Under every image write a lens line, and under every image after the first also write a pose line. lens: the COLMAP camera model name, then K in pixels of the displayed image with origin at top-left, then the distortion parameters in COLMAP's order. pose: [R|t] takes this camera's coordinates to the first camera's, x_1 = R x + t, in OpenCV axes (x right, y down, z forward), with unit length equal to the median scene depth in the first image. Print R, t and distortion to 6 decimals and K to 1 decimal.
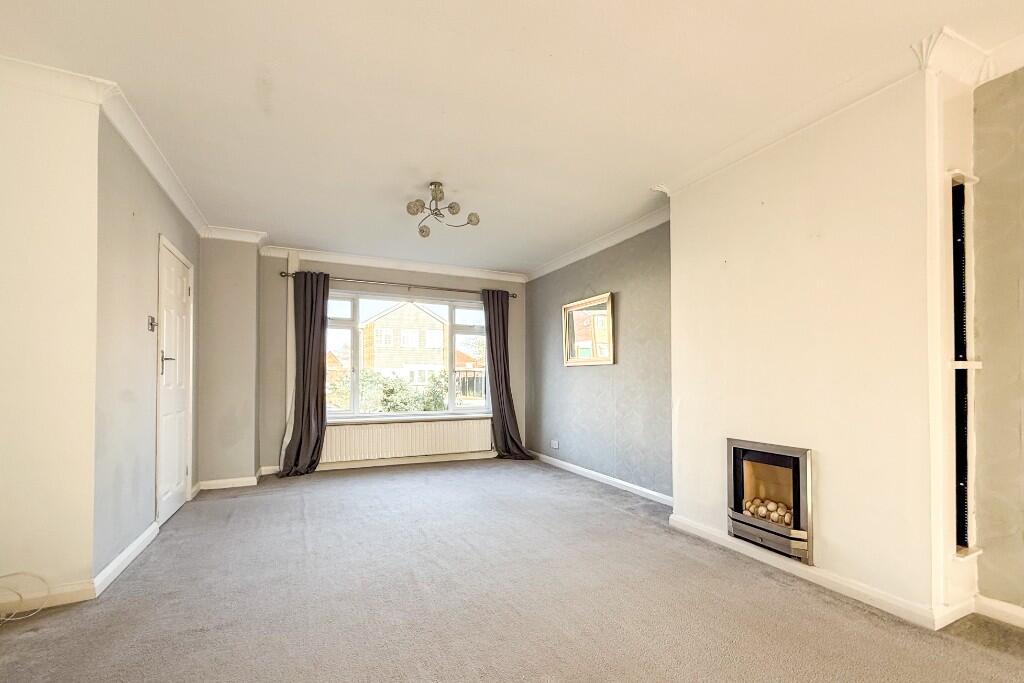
lens RADIAL K [[417.3, 0, 506.5], [0, 417.3, 371.0], [0, 0, 1]] dist [-0.000362, -0.000524]
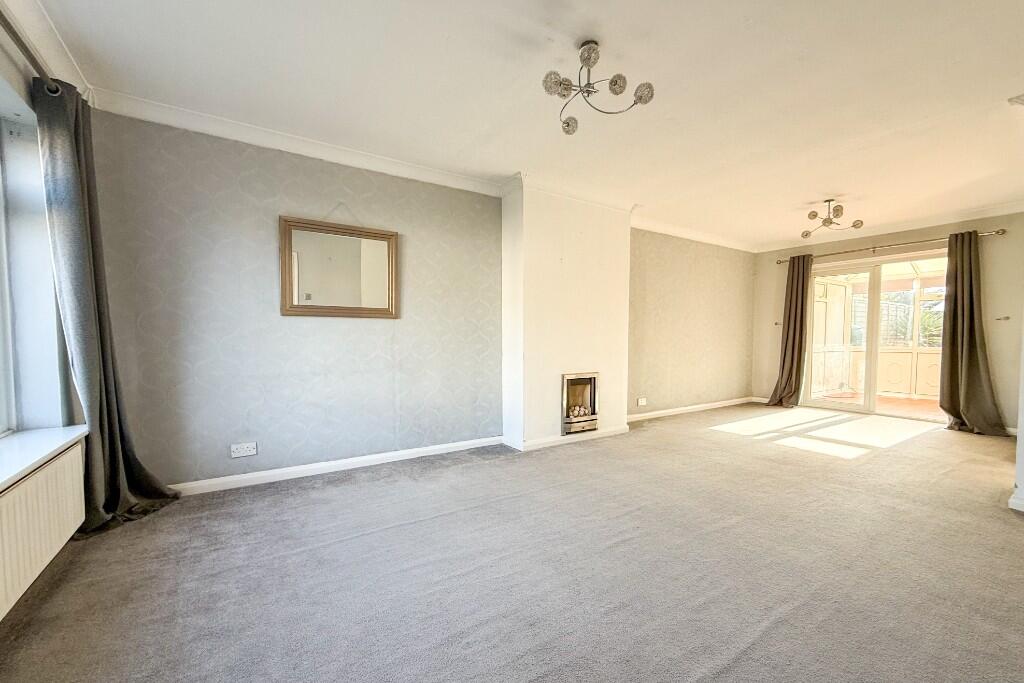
lens RADIAL K [[417.3, 0, 502.8], [0, 417.3, 359.0], [0, 0, 1]] dist [-0.000362, -0.000524]
pose [[-0.123108, -0.058103, 0.990691, -0.640041], [-0.021276, 0.998210, 0.055900, 0.015508], [-0.992165, -0.014196, -0.124124, 0.942404]]
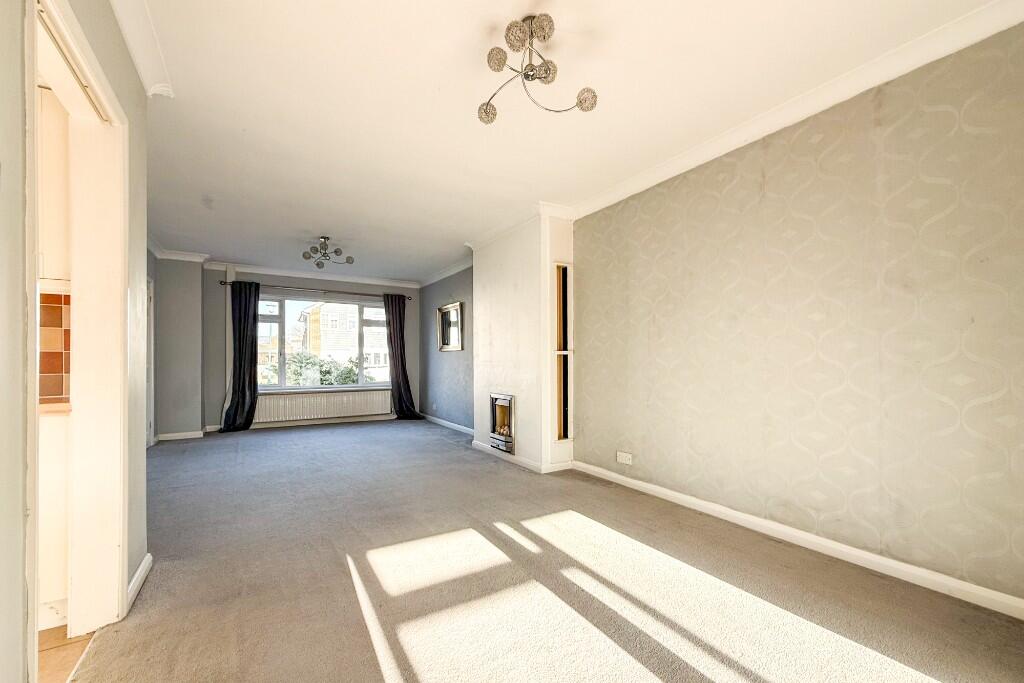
lens RADIAL K [[417.3, 0, 525.0], [0, 417.3, 359.2], [0, 0, 1]] dist [-0.000362, -0.000524]
pose [[0.991869, -0.001333, 0.127257, 0.261597], [-0.000463, 0.999901, 0.014089, -0.004664], [-0.127263, -0.014033, 0.991770, -0.462893]]
